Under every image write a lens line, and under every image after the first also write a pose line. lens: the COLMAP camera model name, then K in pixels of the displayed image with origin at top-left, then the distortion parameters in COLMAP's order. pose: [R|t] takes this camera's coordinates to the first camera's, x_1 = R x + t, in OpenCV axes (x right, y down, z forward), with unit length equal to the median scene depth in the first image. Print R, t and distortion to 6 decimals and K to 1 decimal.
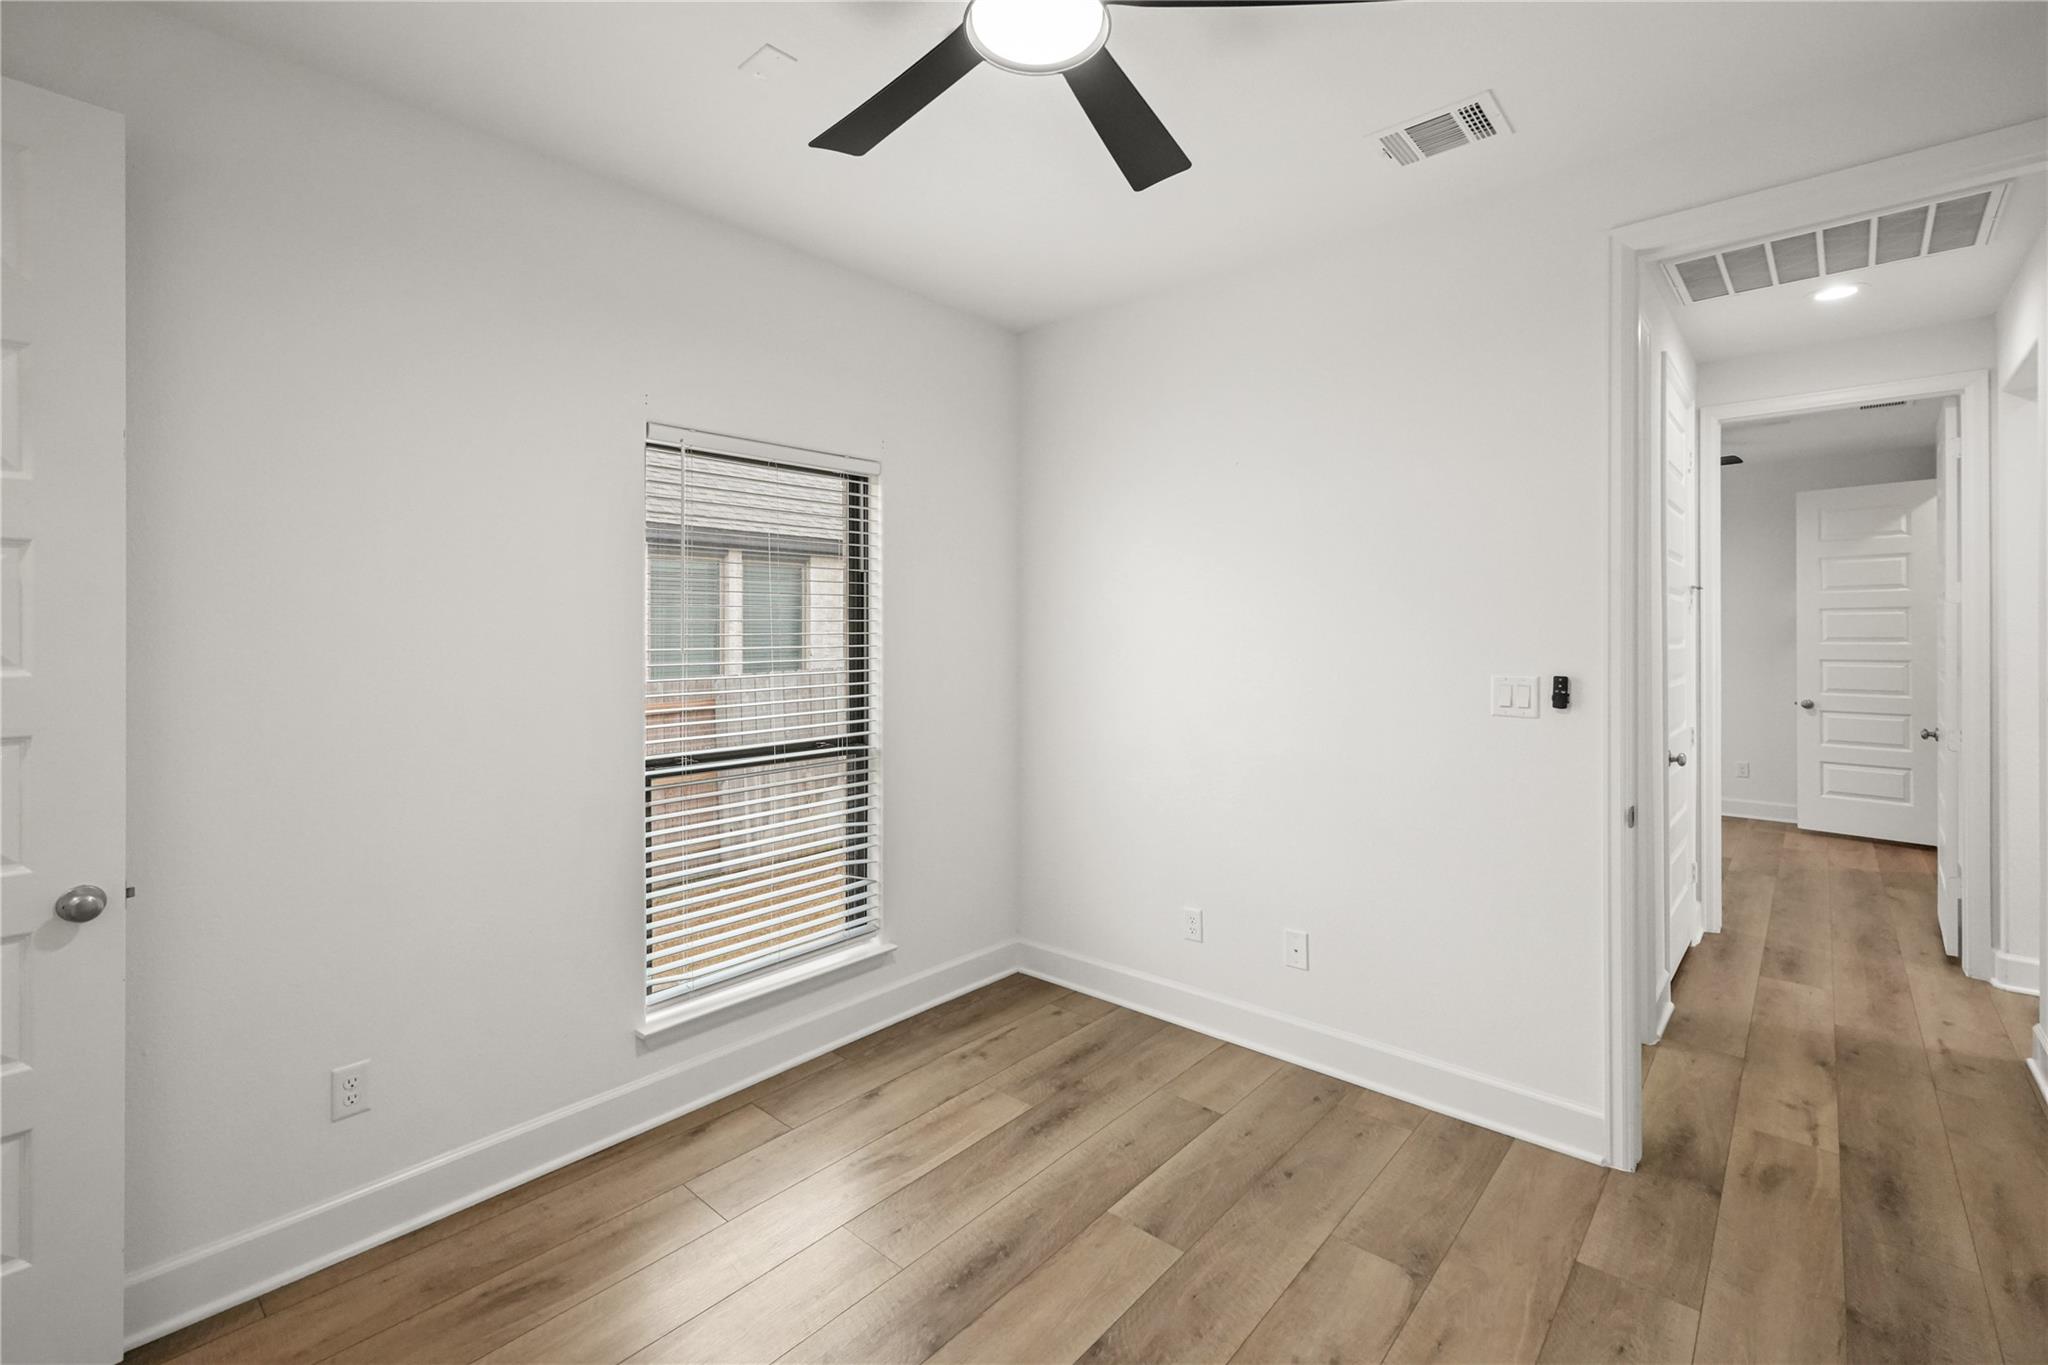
lens RADIAL K [[877.9, 0, 1017.8], [0, 877.9, 663.2], [0, 0, 1]] dist [0.000629, -0.000697]
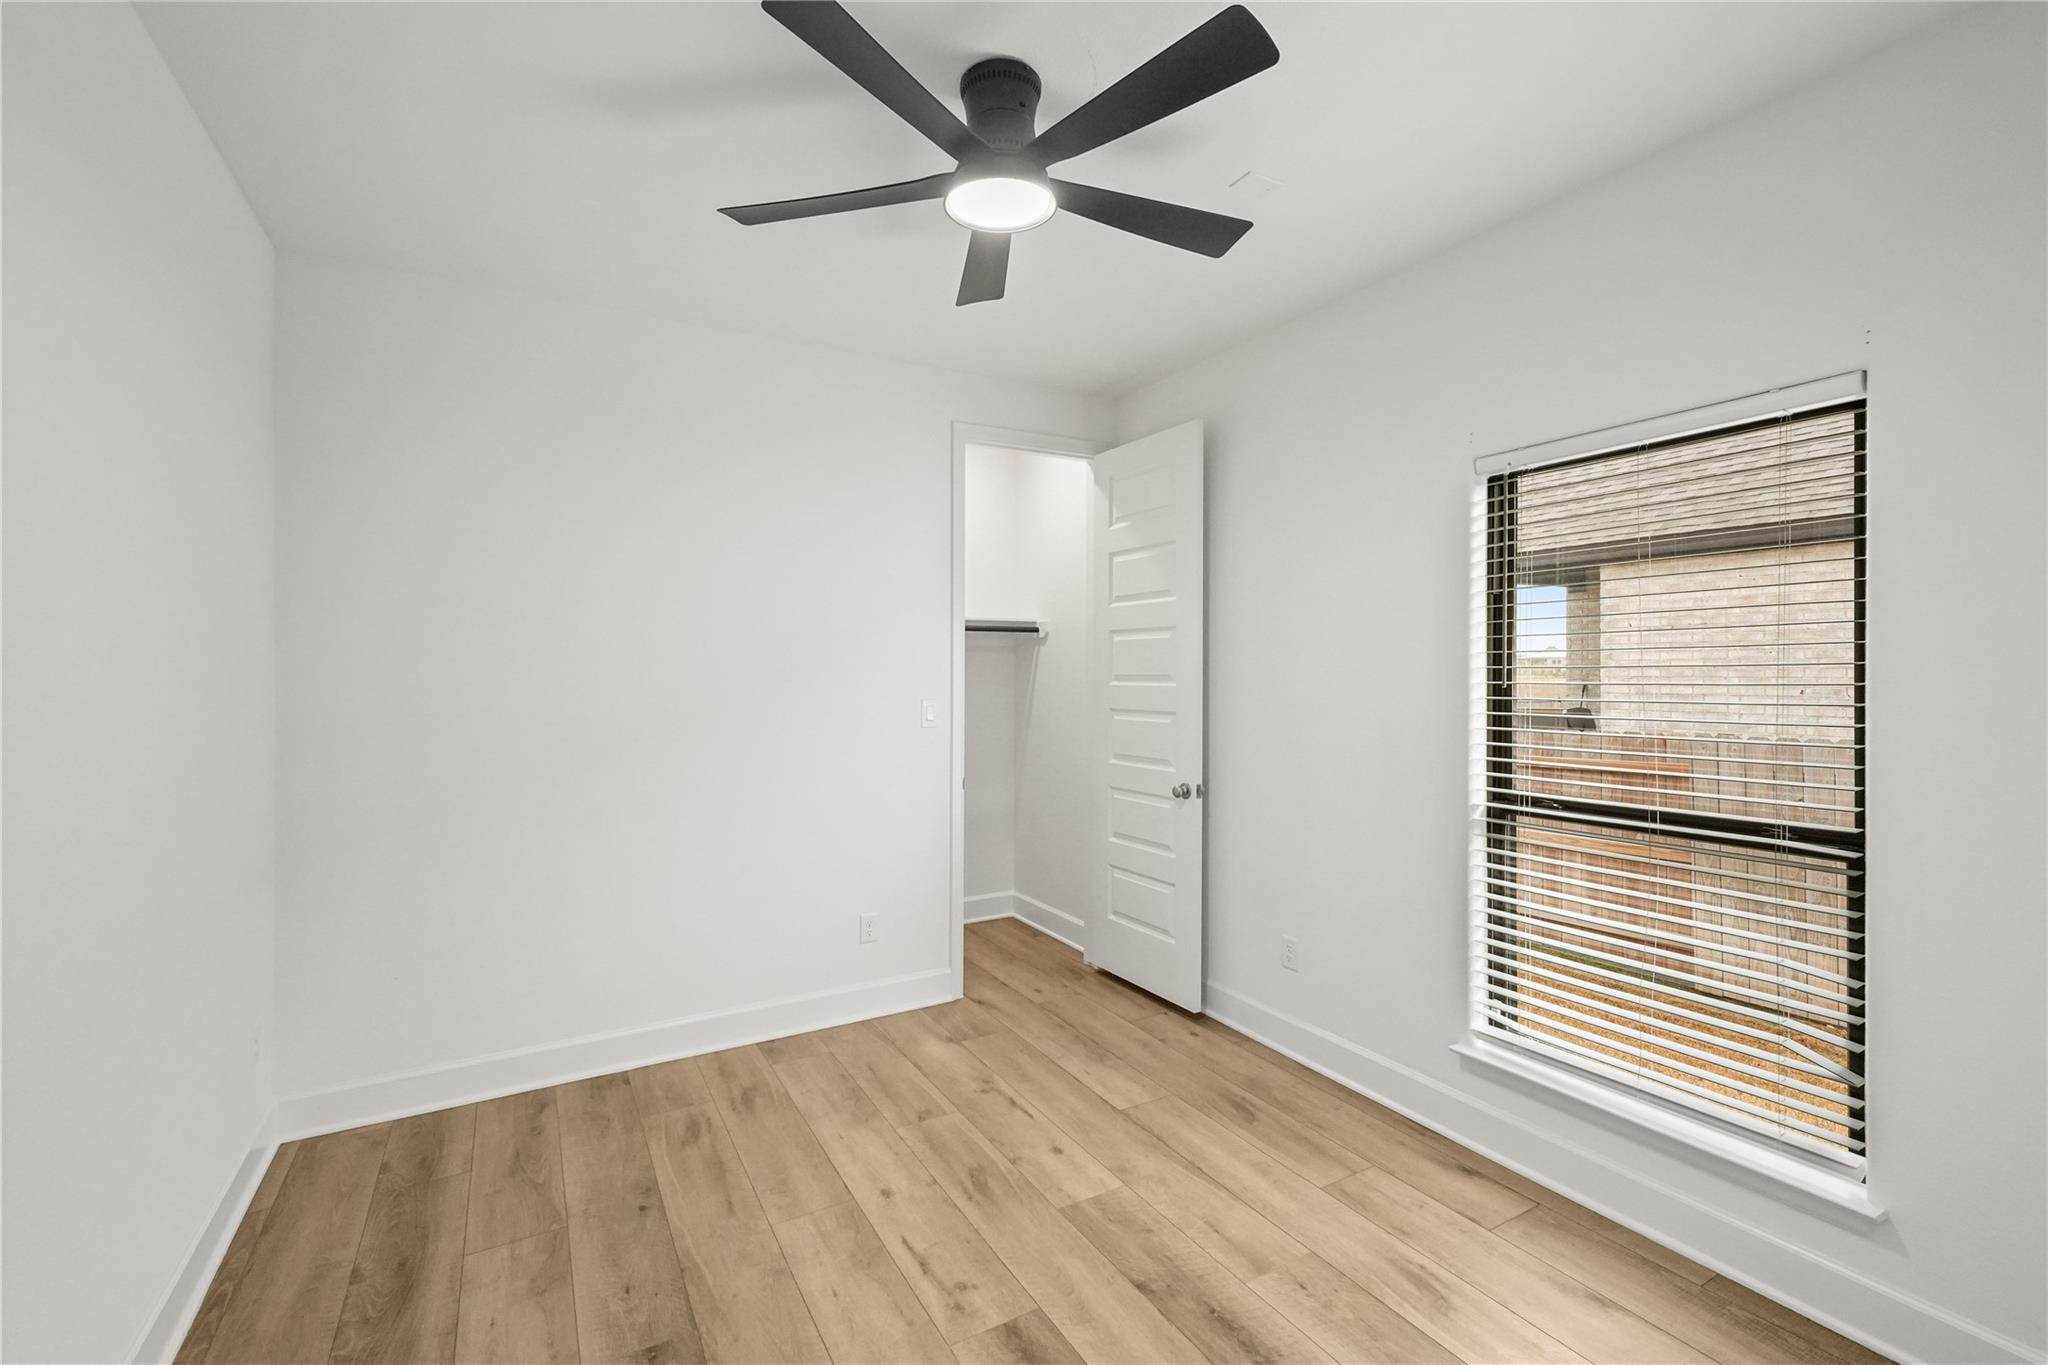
lens RADIAL K [[885.6, 0, 1024.0], [0, 885.6, 682.5], [0, 0, 1]] dist [-0.000083, -0.000074]
pose [[-0.313416, 0.019603, -0.949413, 0.633746], [-0.026908, 0.999202, 0.029514, -0.026295], [0.949235, 0.034797, -0.312639, 0.718541]]
